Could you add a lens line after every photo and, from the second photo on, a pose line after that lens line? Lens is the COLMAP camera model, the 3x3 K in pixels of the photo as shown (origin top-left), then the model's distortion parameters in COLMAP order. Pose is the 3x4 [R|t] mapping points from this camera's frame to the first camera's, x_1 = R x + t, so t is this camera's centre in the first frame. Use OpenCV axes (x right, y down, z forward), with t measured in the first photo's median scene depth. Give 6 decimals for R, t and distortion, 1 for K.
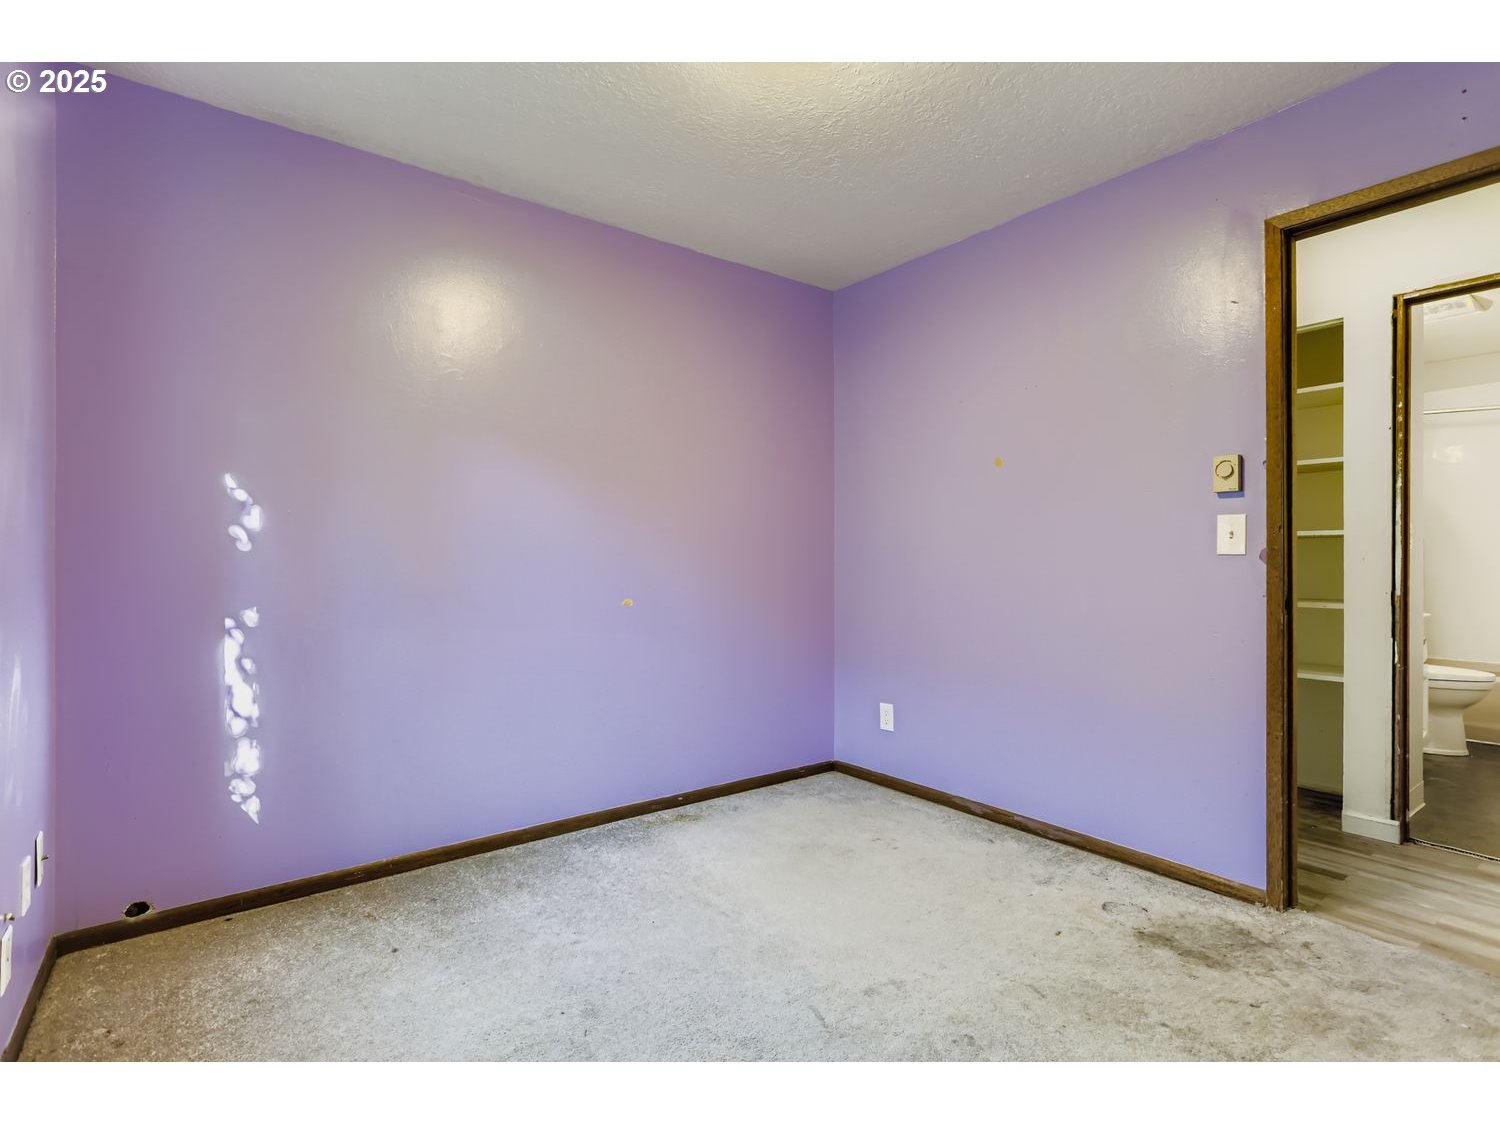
lens RADIAL K [[724.9, 0, 743.5], [0, 724.9, 557.2], [0, 0, 1]] dist [-0.026822, 0.016013]
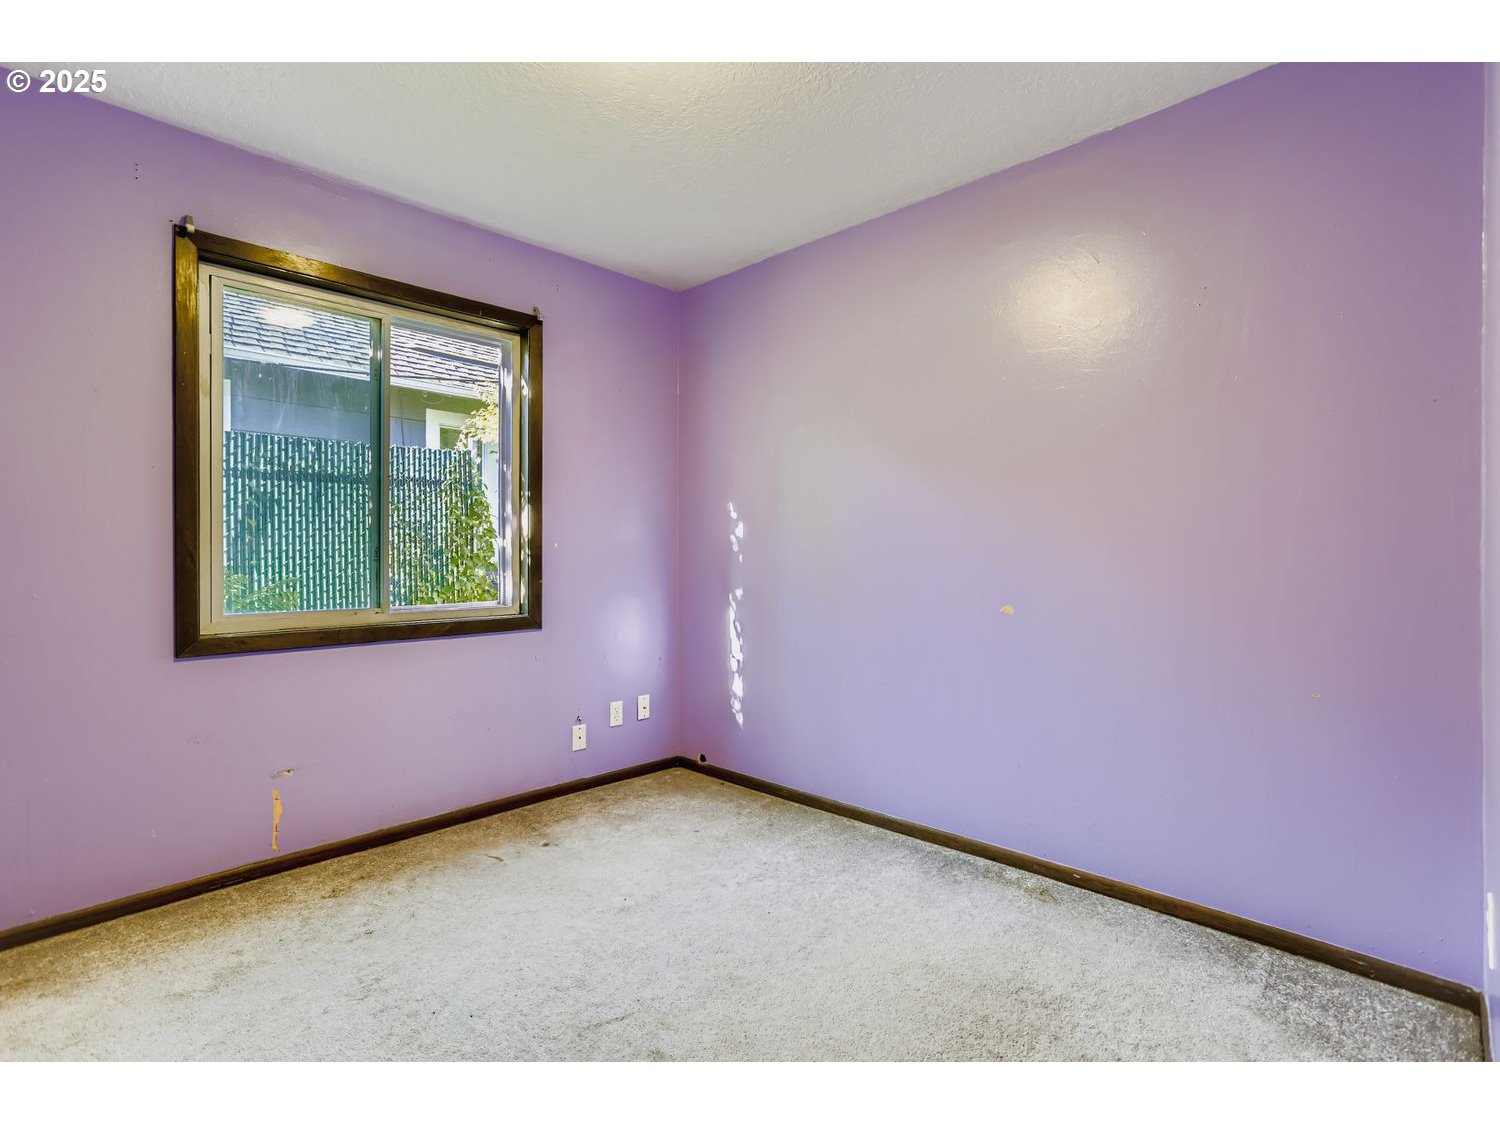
lens RADIAL K [[724.9, 0, 743.5], [0, 724.9, 557.2], [0, 0, 1]] dist [-0.026822, 0.016013]
pose [[0.168848, 0.005262, -0.985628, 0.832571], [0.000917, 0.999984, 0.005496, -0.004294], [0.985642, -0.001831, 0.168840, 0.750323]]
